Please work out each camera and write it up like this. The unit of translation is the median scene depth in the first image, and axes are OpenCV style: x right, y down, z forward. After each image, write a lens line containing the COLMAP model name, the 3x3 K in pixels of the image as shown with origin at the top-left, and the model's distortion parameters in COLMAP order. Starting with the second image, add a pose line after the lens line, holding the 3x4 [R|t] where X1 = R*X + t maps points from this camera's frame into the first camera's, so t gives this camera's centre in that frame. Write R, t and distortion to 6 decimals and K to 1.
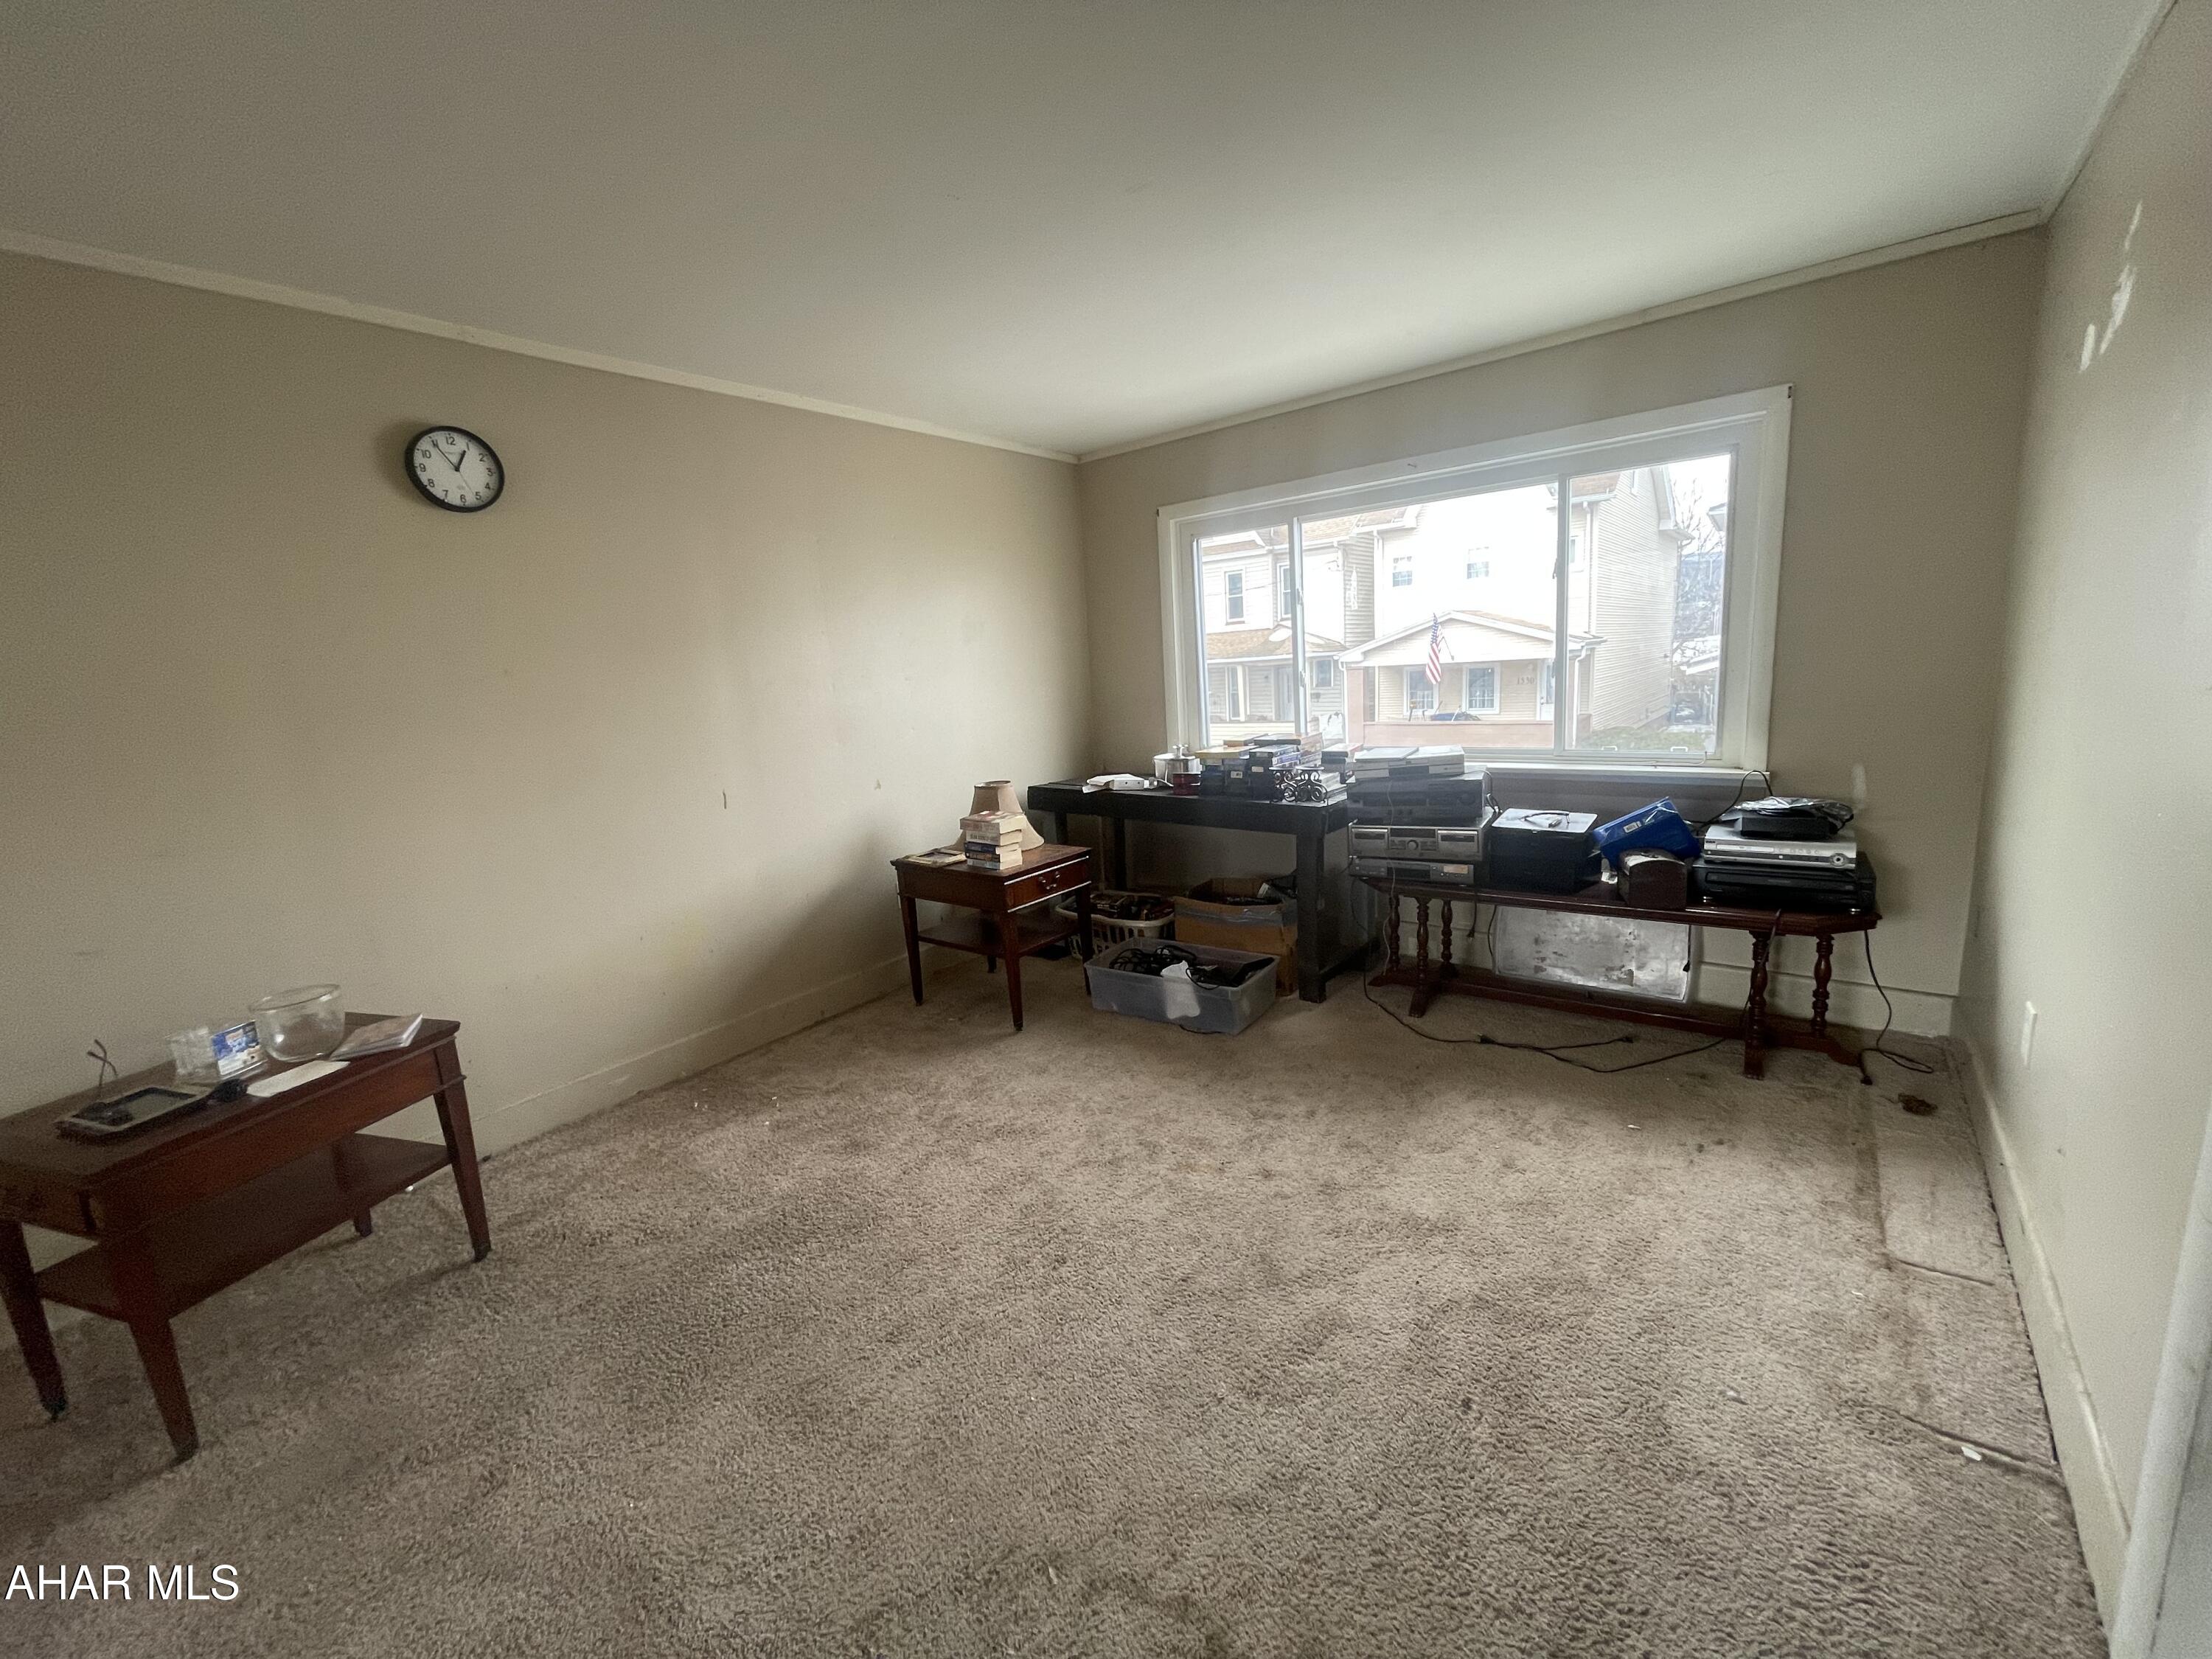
lens RADIAL K [[889.9, 0, 1105.6], [0, 889.9, 828.9], [0, 0, 1]] dist [-0.002989, -0.002014]
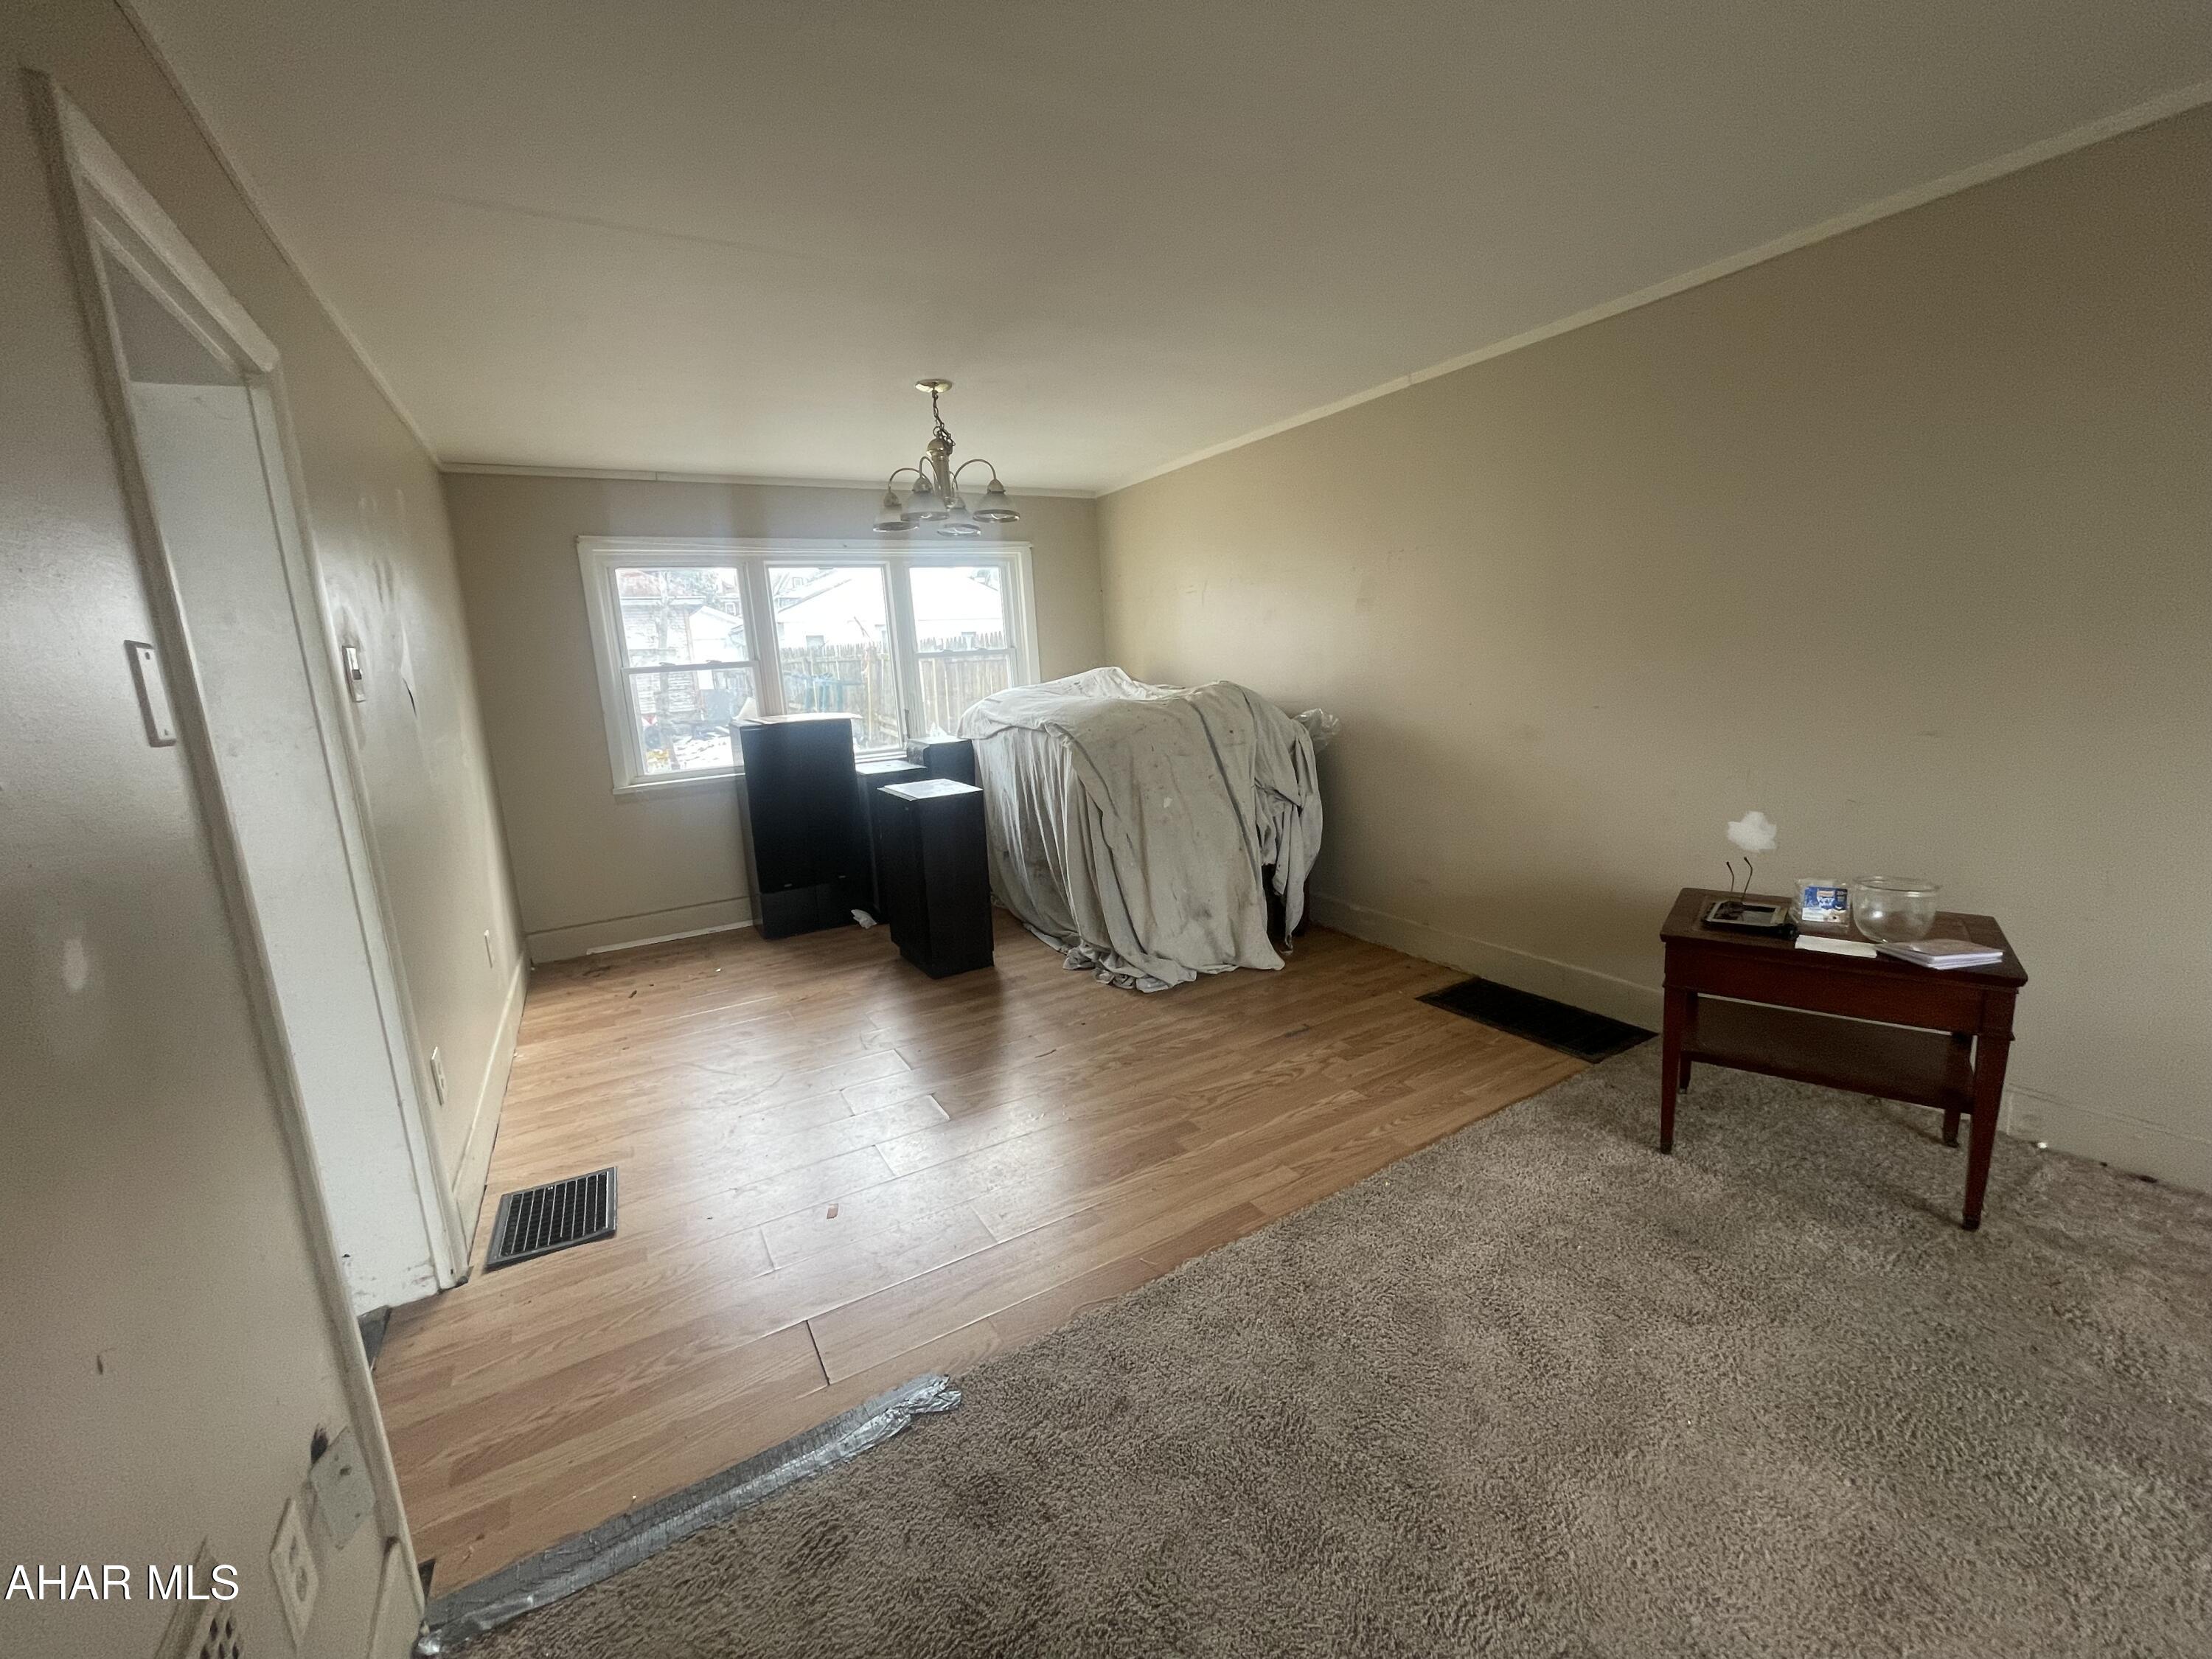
lens RADIAL K [[889.9, 0, 1103.7], [0, 889.9, 827.1], [0, 0, 1]] dist [-0.002989, -0.002014]
pose [[-0.374440, 0.247669, -0.893563, 0.413911], [-0.085935, 0.950252, 0.299392, -0.123614], [0.923261, 0.188892, -0.334529, 0.527502]]
